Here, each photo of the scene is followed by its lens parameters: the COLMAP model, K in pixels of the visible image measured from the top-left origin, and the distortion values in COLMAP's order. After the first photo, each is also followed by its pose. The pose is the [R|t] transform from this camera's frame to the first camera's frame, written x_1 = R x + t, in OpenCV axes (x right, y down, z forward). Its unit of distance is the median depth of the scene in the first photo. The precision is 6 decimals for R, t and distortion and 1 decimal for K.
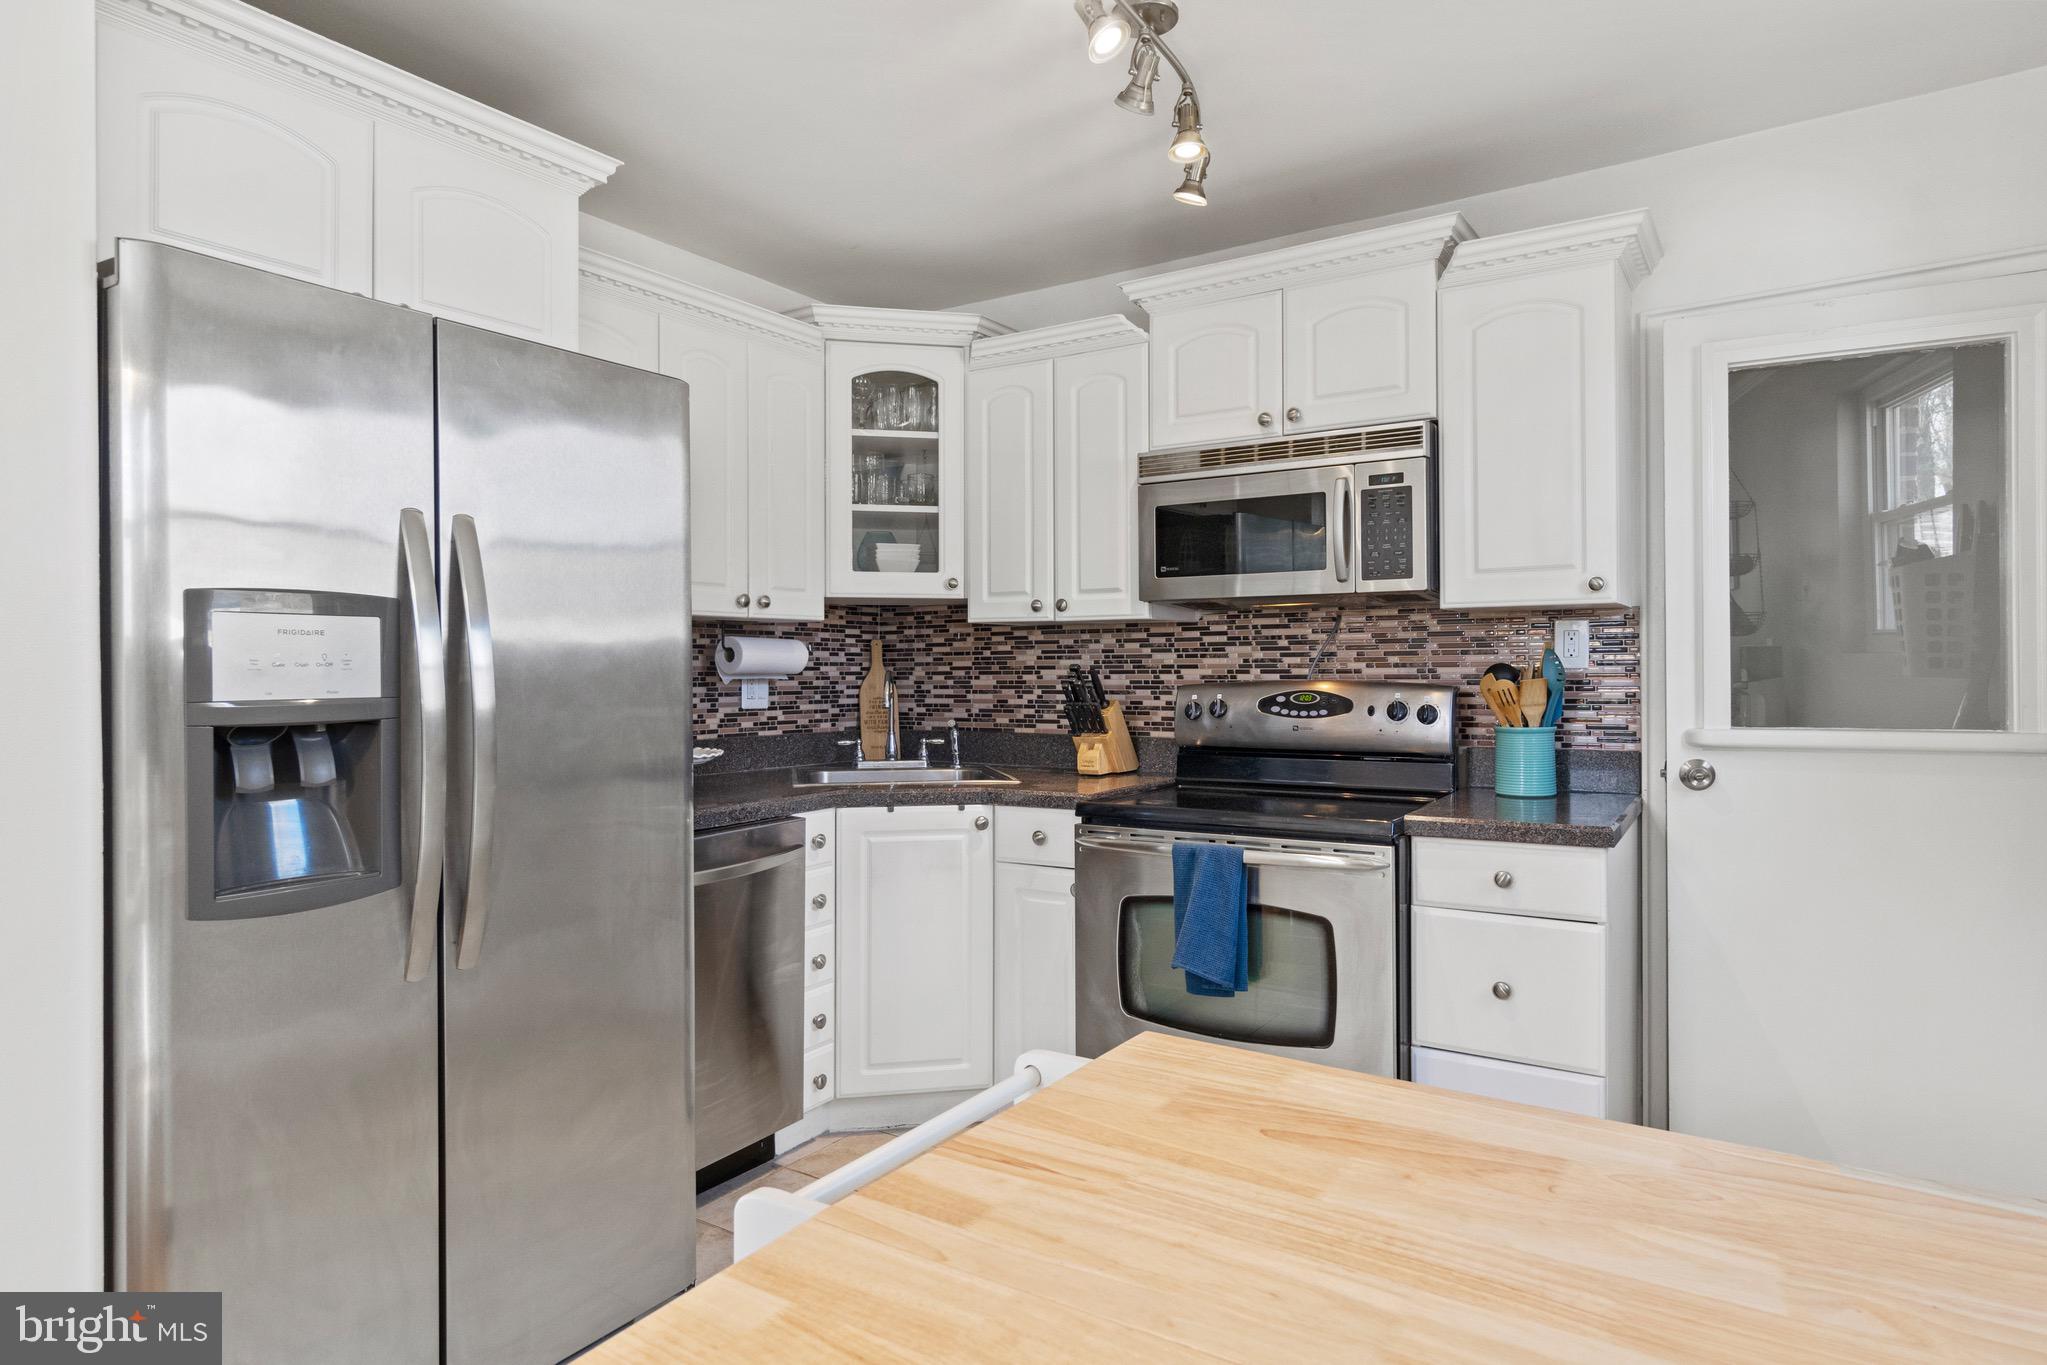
lens RADIAL K [[1160.5, 0, 1022.6], [0, 1160.5, 678.5], [0, 0, 1]] dist [-0.003281, -0.001562]
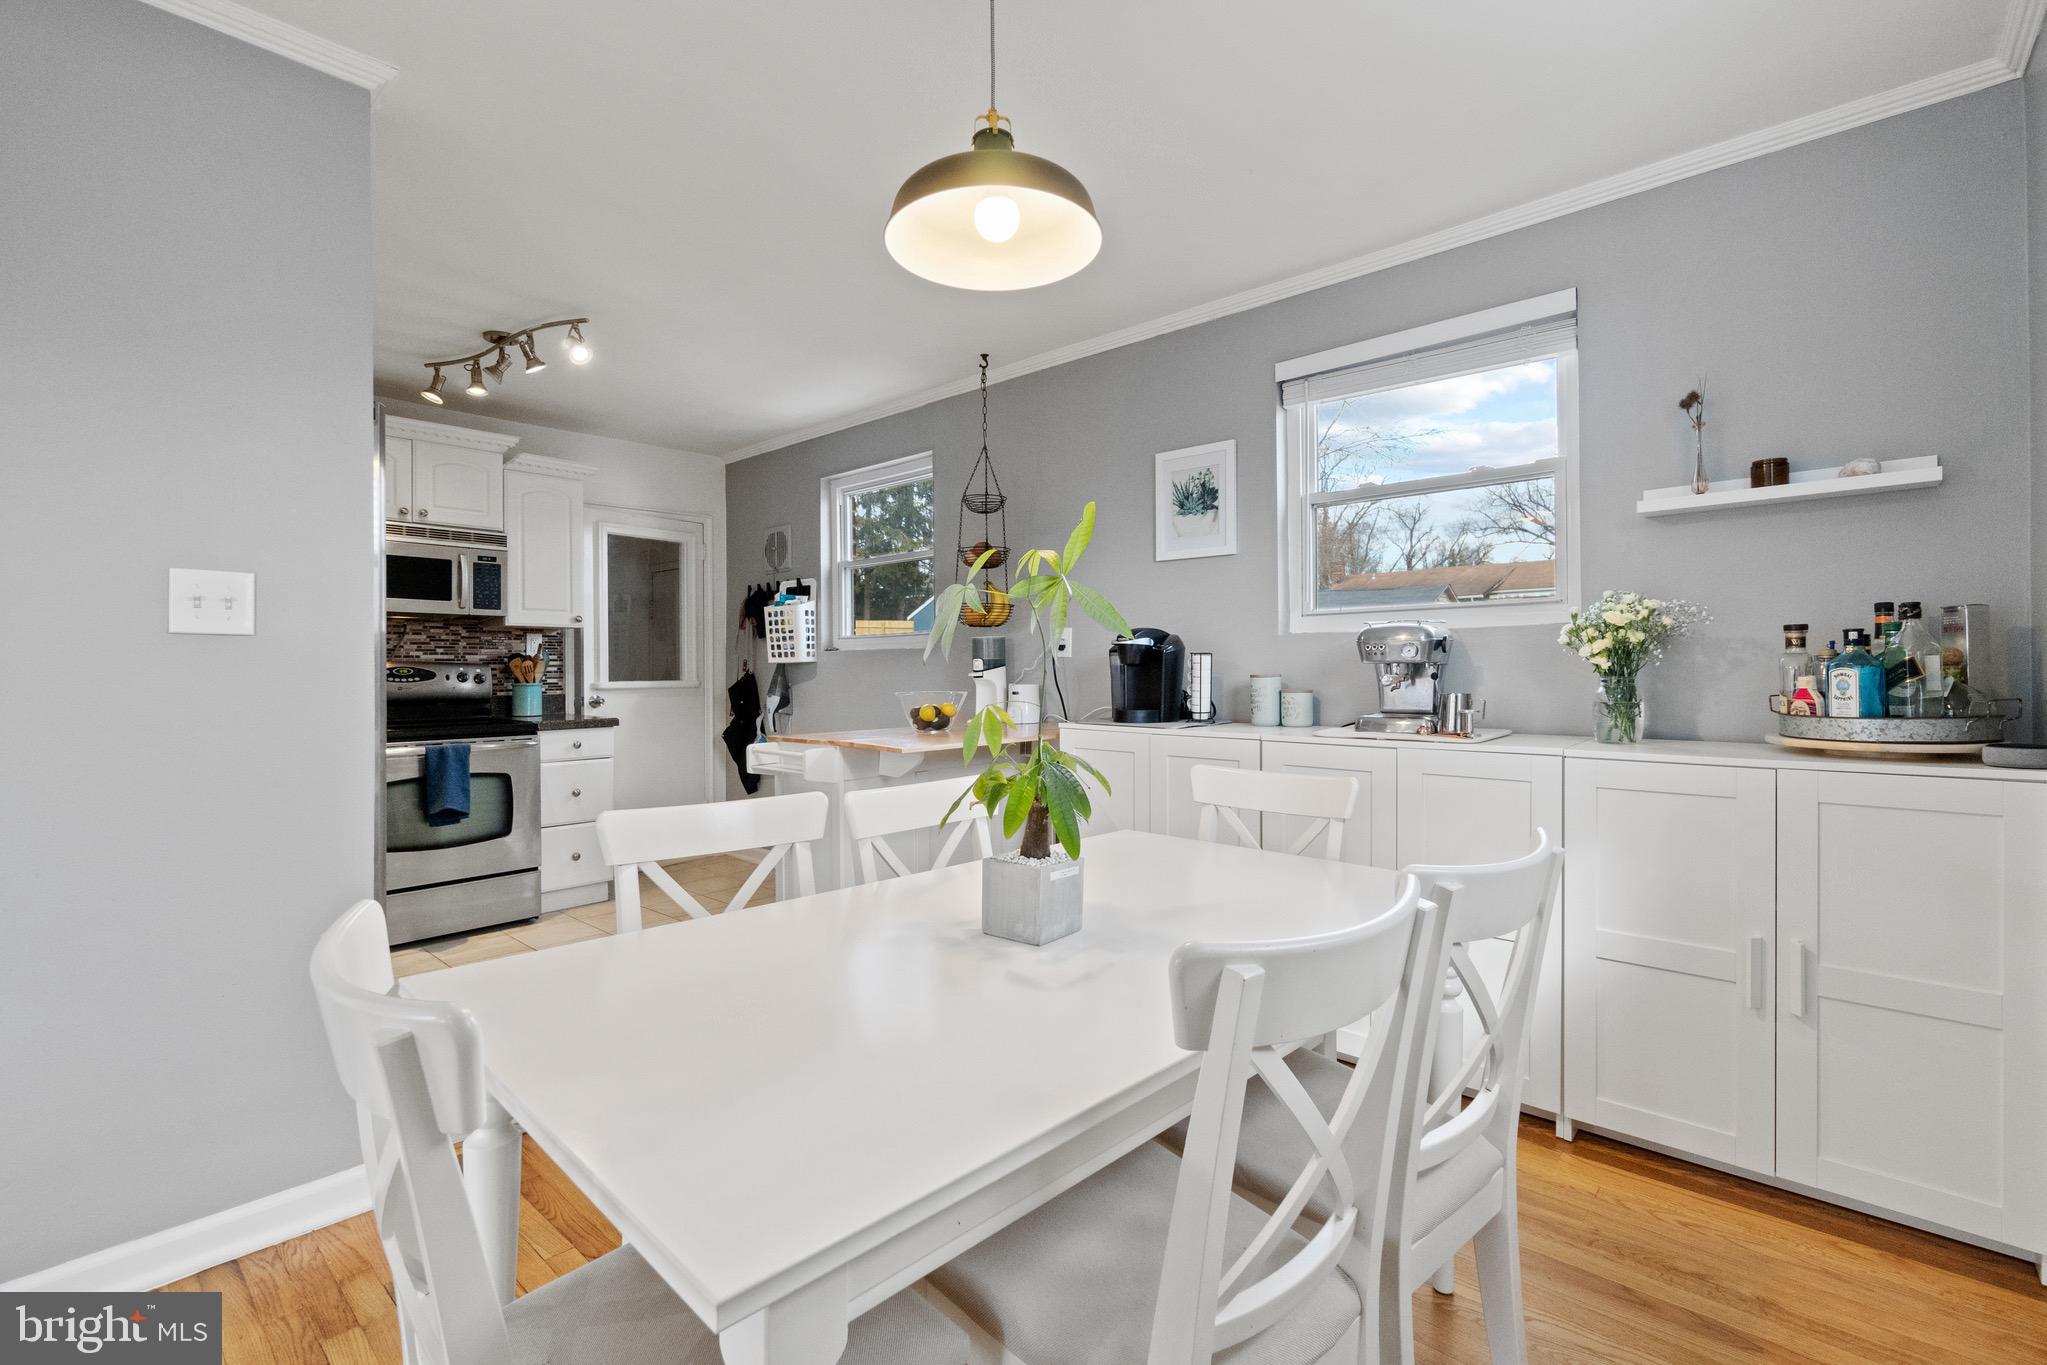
lens RADIAL K [[882.1, 0, 1023.5], [0, 882.1, 670.1], [0, 0, 1]] dist [-0.001529, 0.000463]
pose [[0.141646, 0.005623, 0.989901, -0.974101], [0.010012, 0.999925, -0.007112, 0.035603], [-0.989867, 0.010919, 0.141579, -0.114902]]
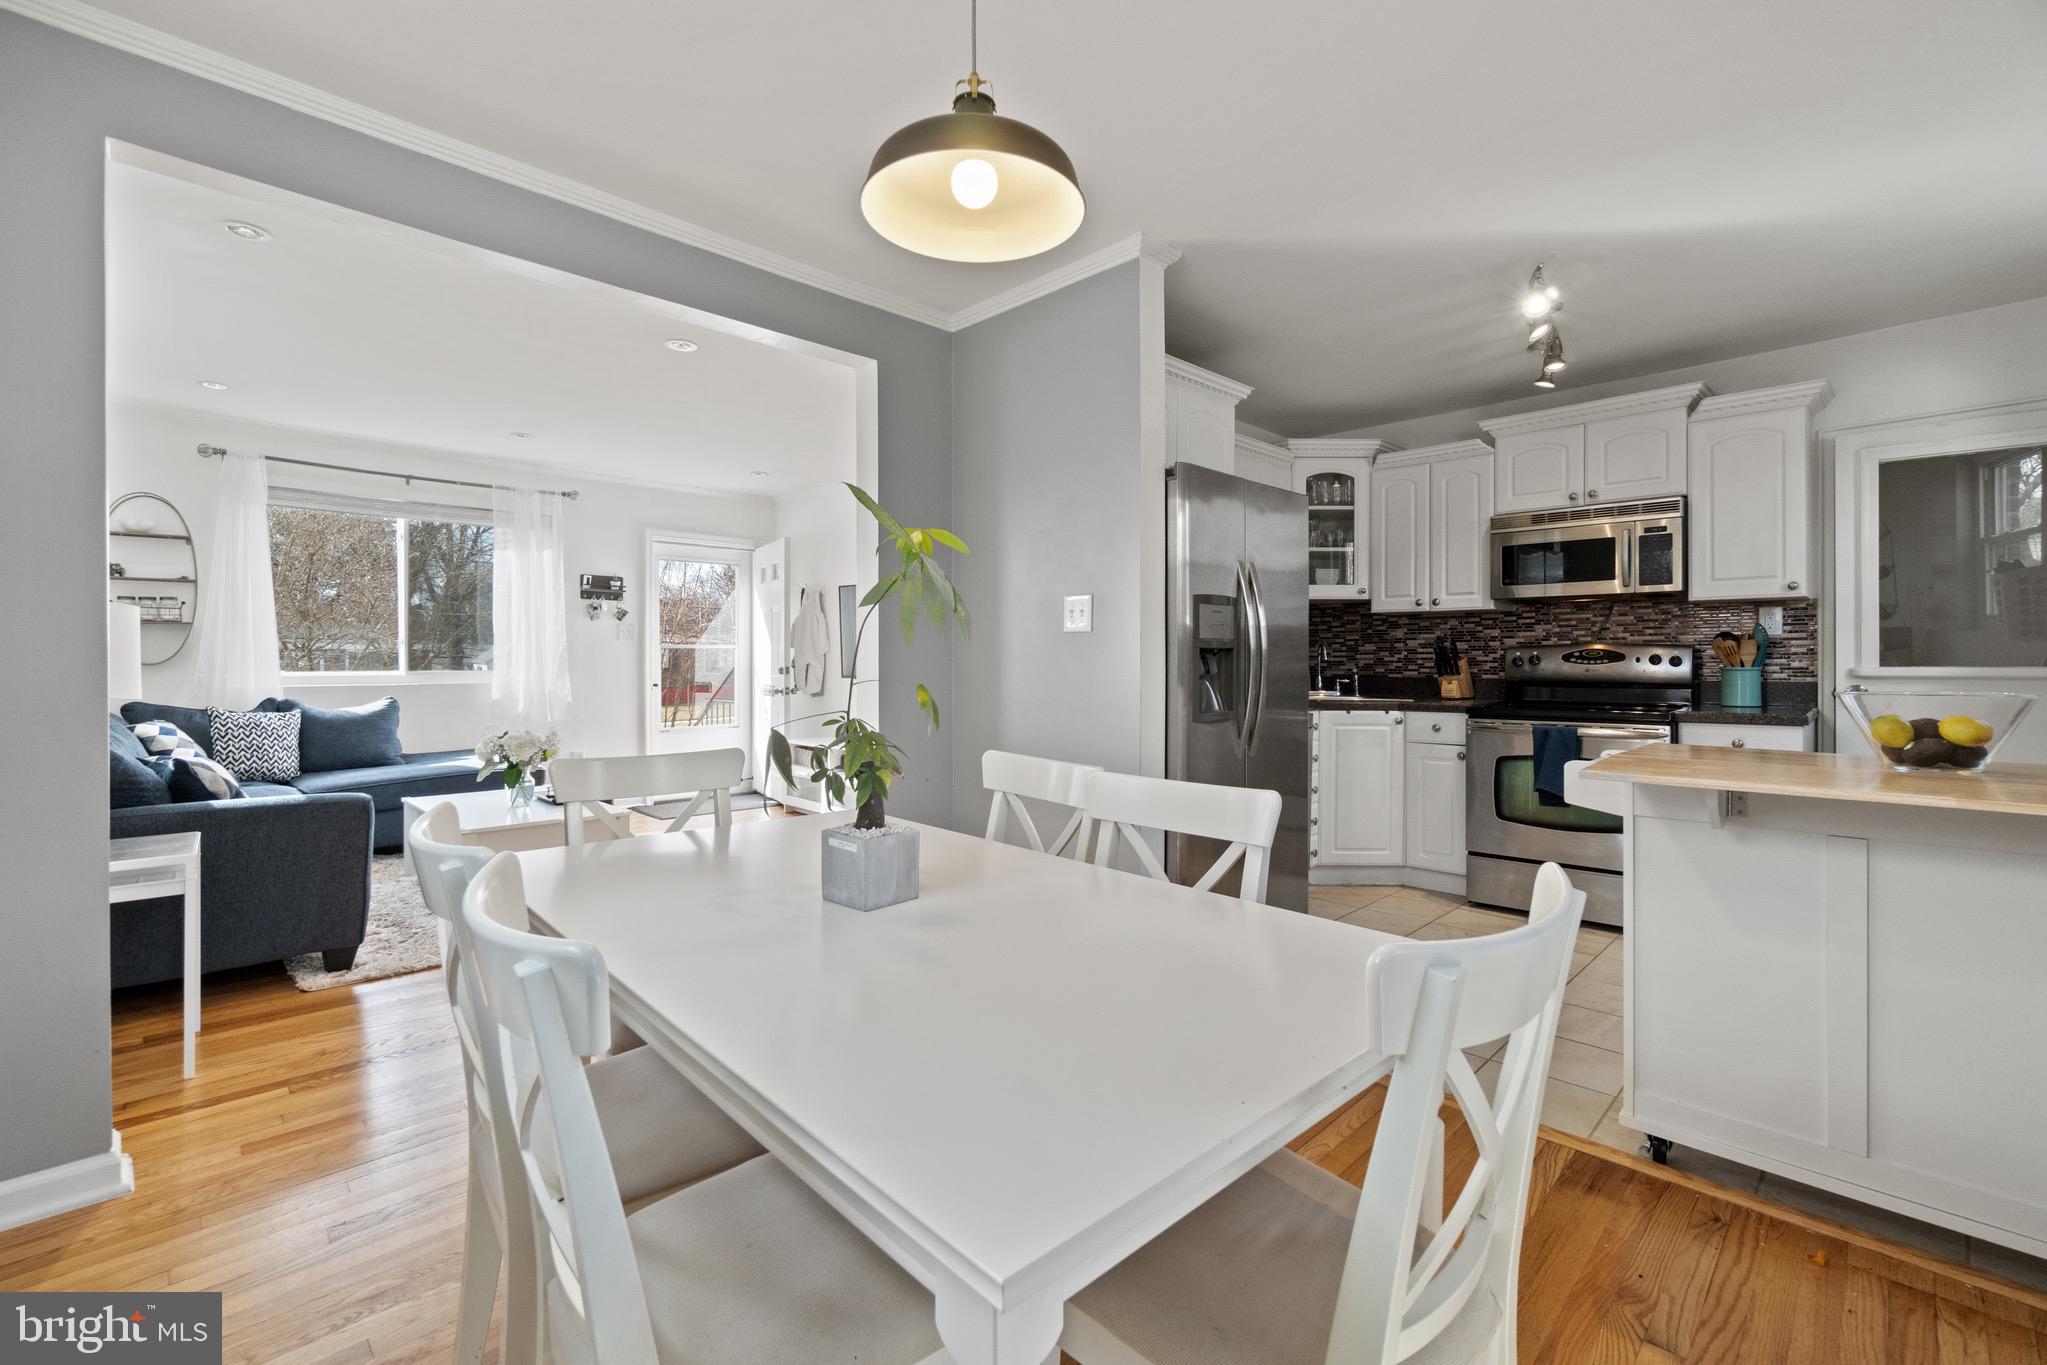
lens RADIAL K [[882.1, 0, 1032.4], [0, 882.1, 665.4], [0, 0, 1]] dist [-0.001529, 0.000463]
pose [[0.979652, 0.004977, -0.200640, -0.334408], [-0.005228, 0.999986, -0.000719, 0.042392], [0.200633, 0.001754, 0.979665, -0.500268]]
